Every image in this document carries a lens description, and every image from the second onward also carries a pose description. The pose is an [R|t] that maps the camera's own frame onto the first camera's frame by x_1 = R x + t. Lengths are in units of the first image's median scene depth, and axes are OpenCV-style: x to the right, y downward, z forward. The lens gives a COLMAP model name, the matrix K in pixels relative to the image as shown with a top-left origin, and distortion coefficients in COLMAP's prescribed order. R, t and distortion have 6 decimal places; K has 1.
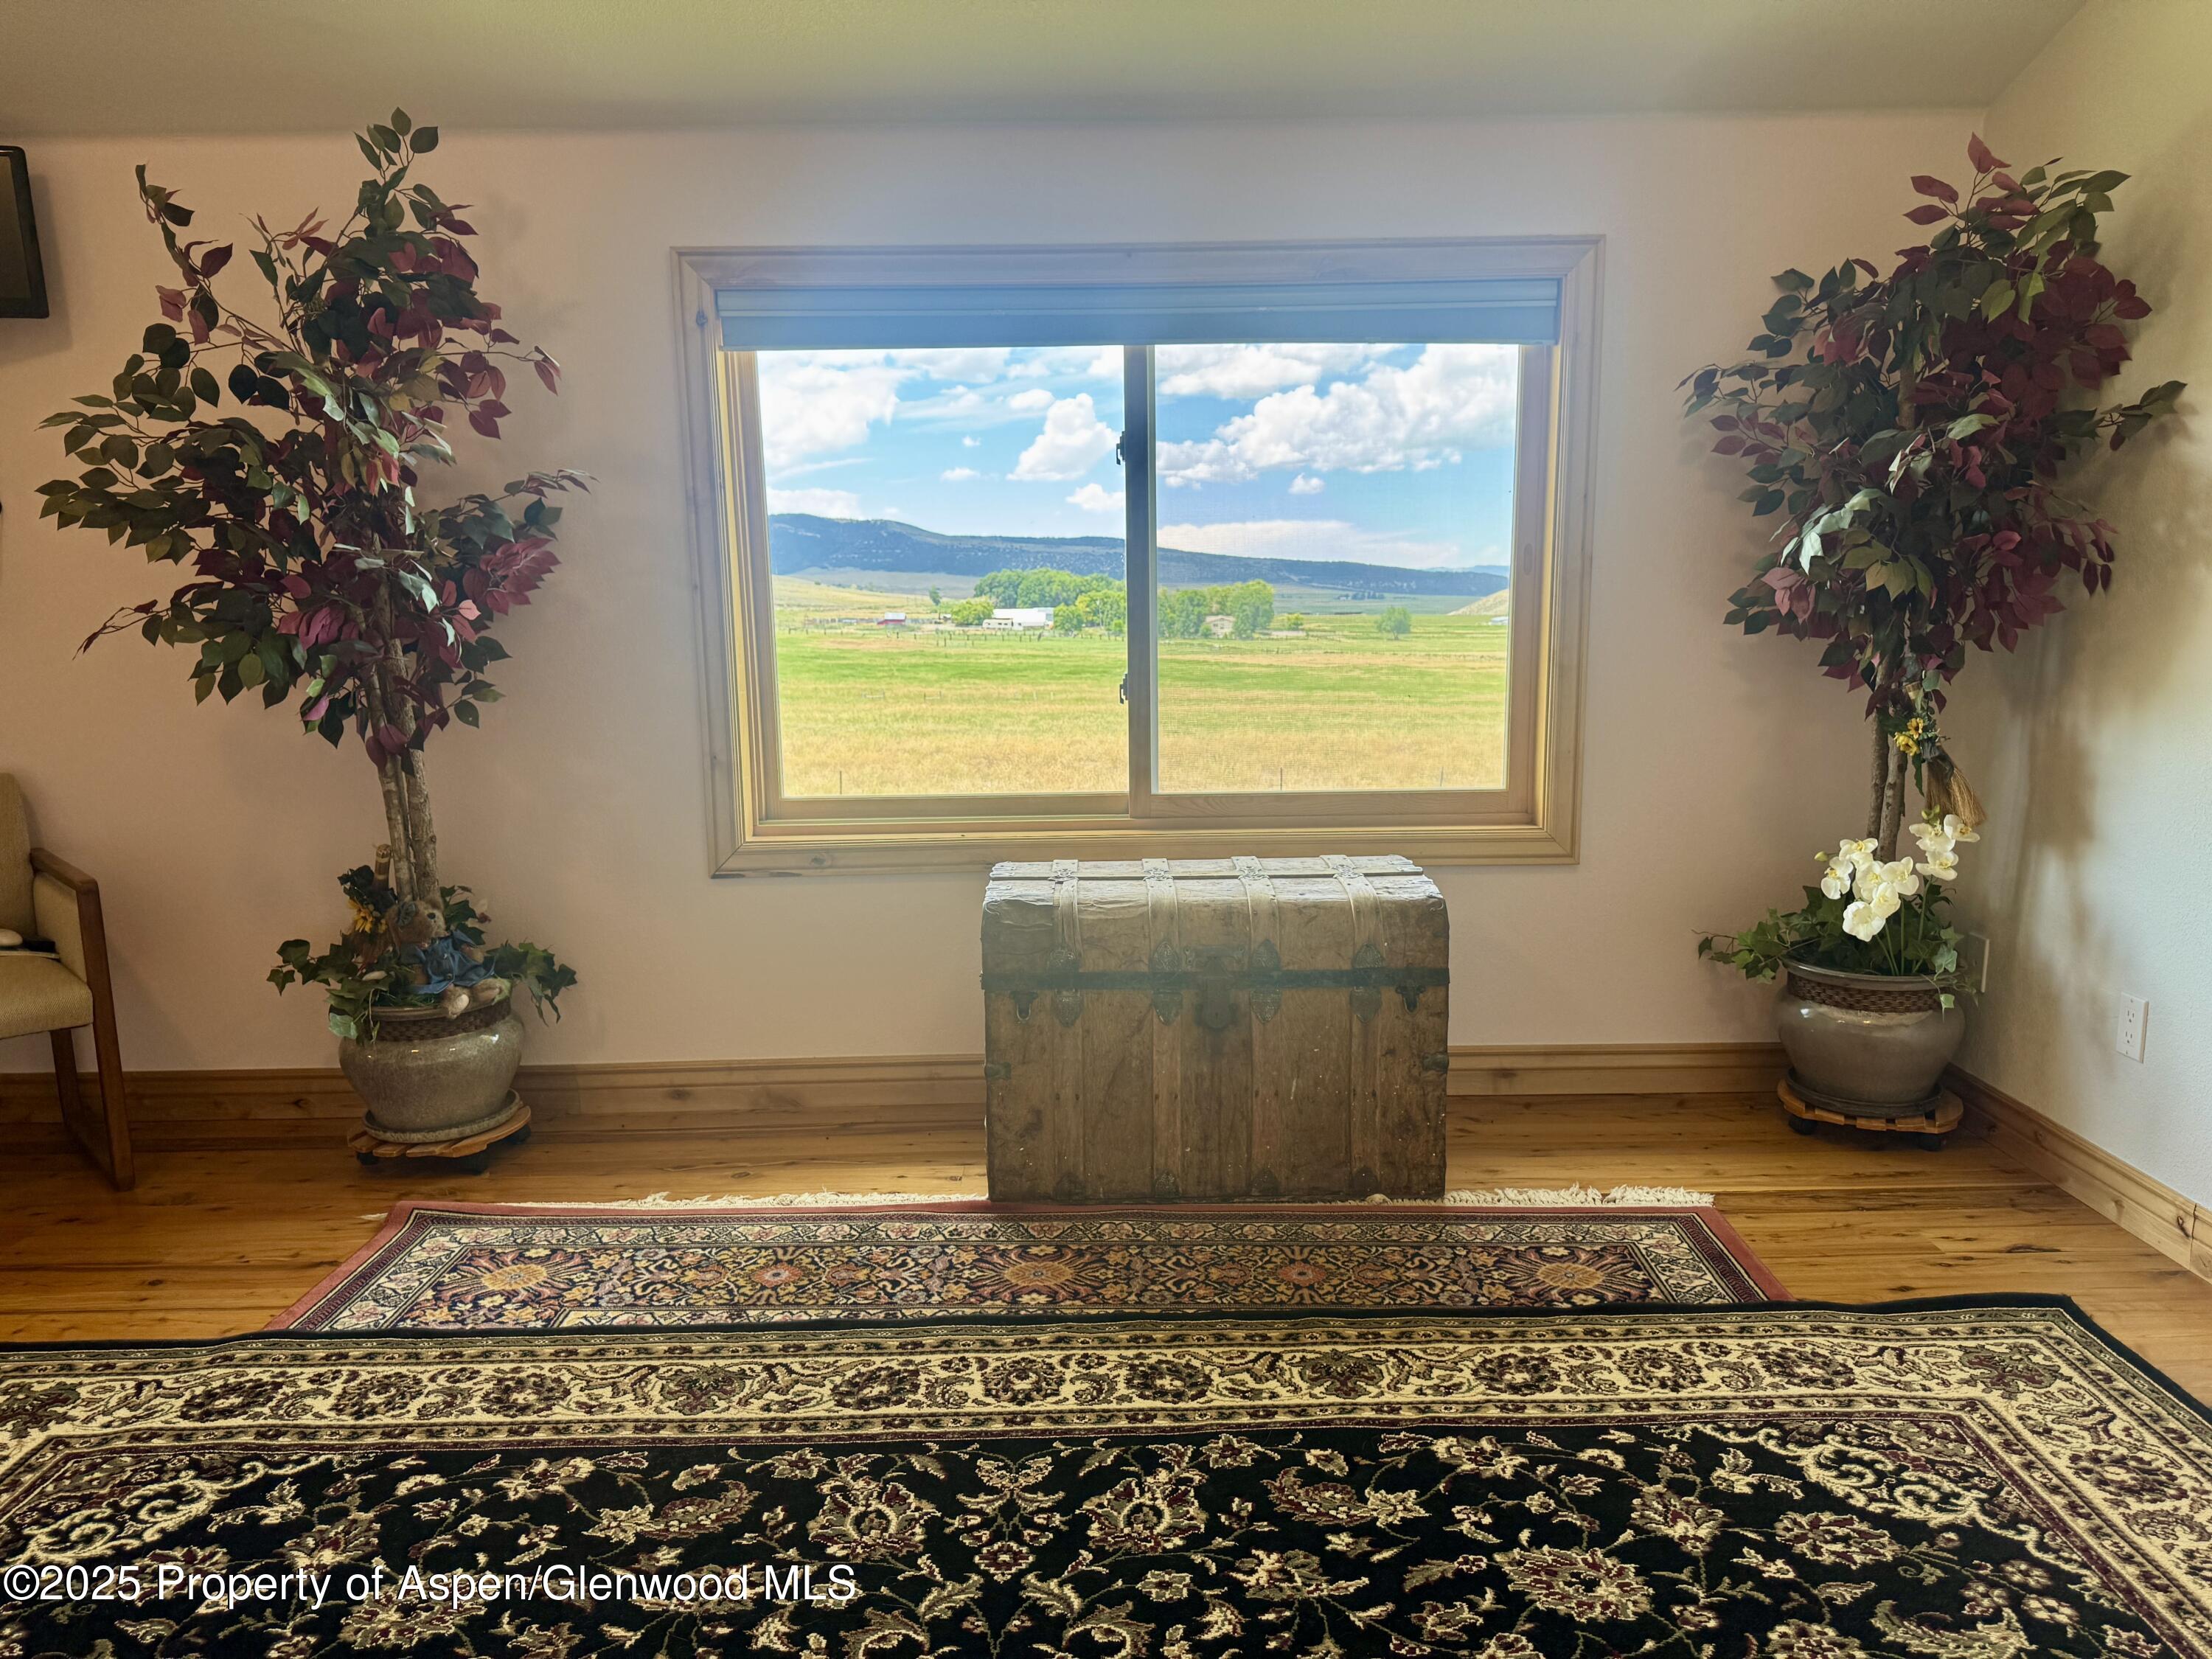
lens RADIAL K [[1560.2, 0, 992.5], [0, 1560.2, 857.6], [0, 0, 1]] dist [0.058471, -0.068154]
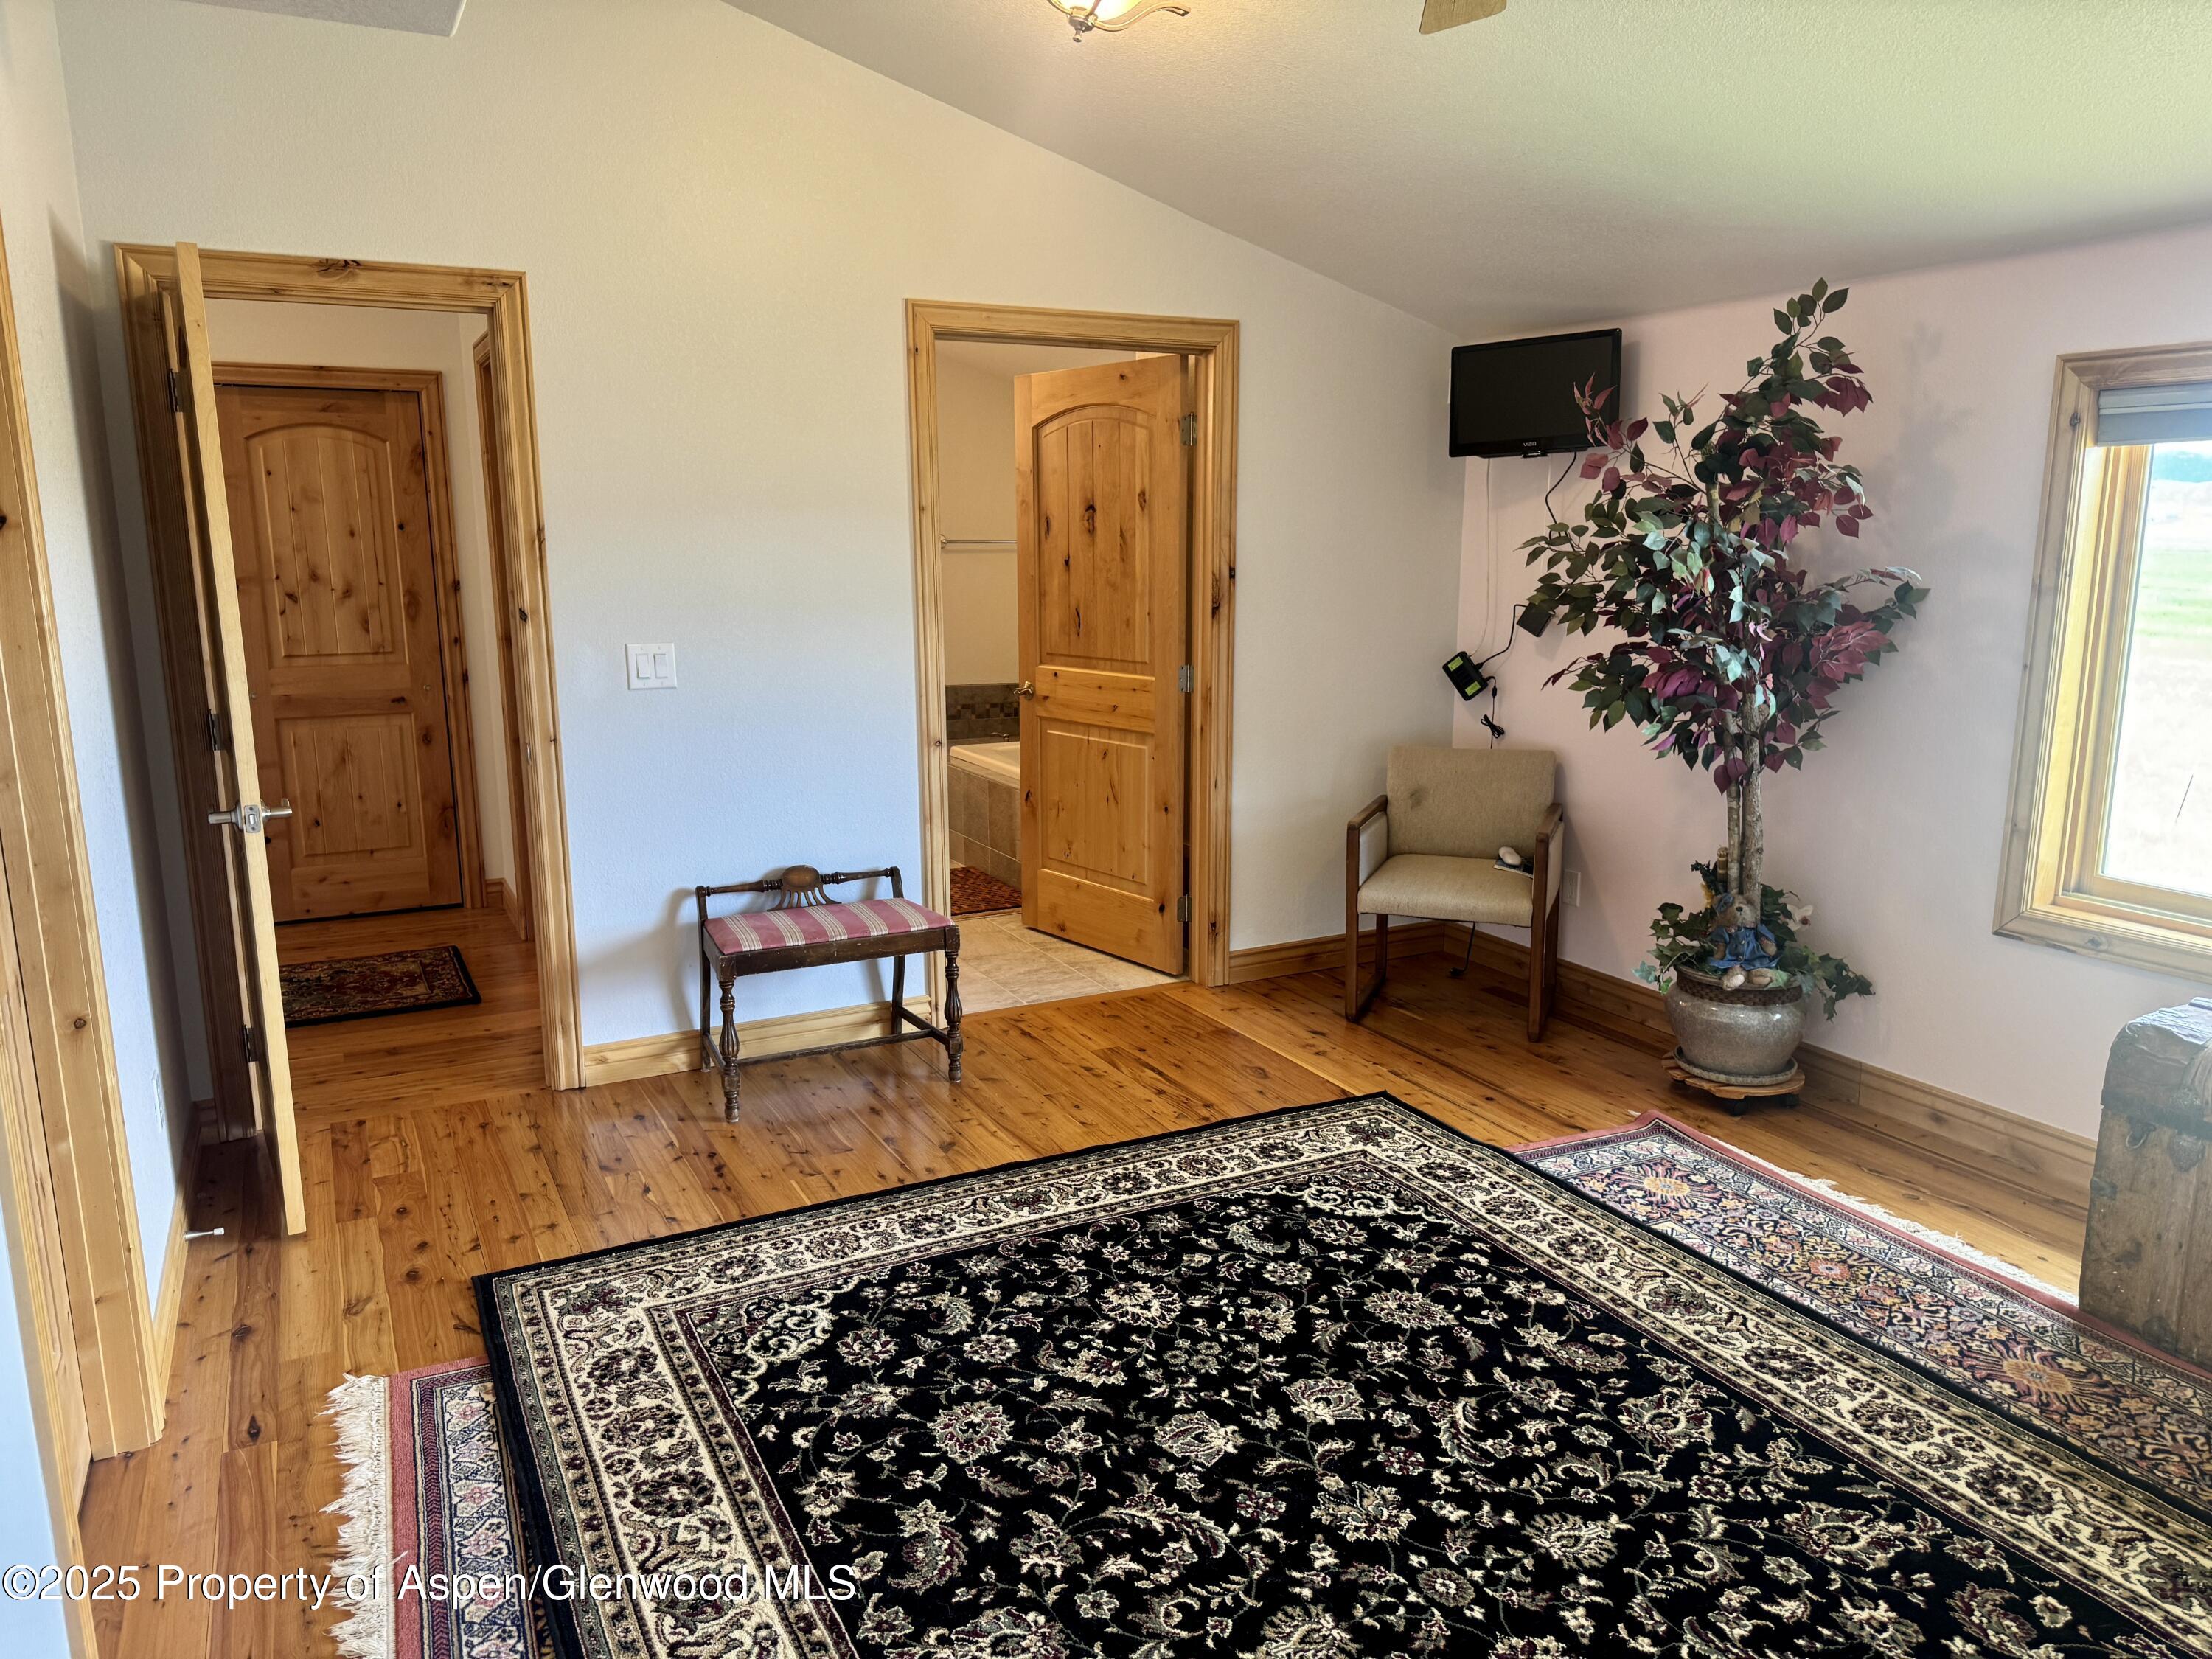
lens RADIAL K [[1560.2, 0, 1105.0], [0, 1560.2, 837.5], [0, 0, 1]] dist [0.058471, -0.068154]
pose [[0.447613, 0.189520, -0.873913, 0.614936], [-0.149727, 0.979371, 0.135700, -0.137793], [0.881603, 0.070107, 0.466756, -0.066115]]
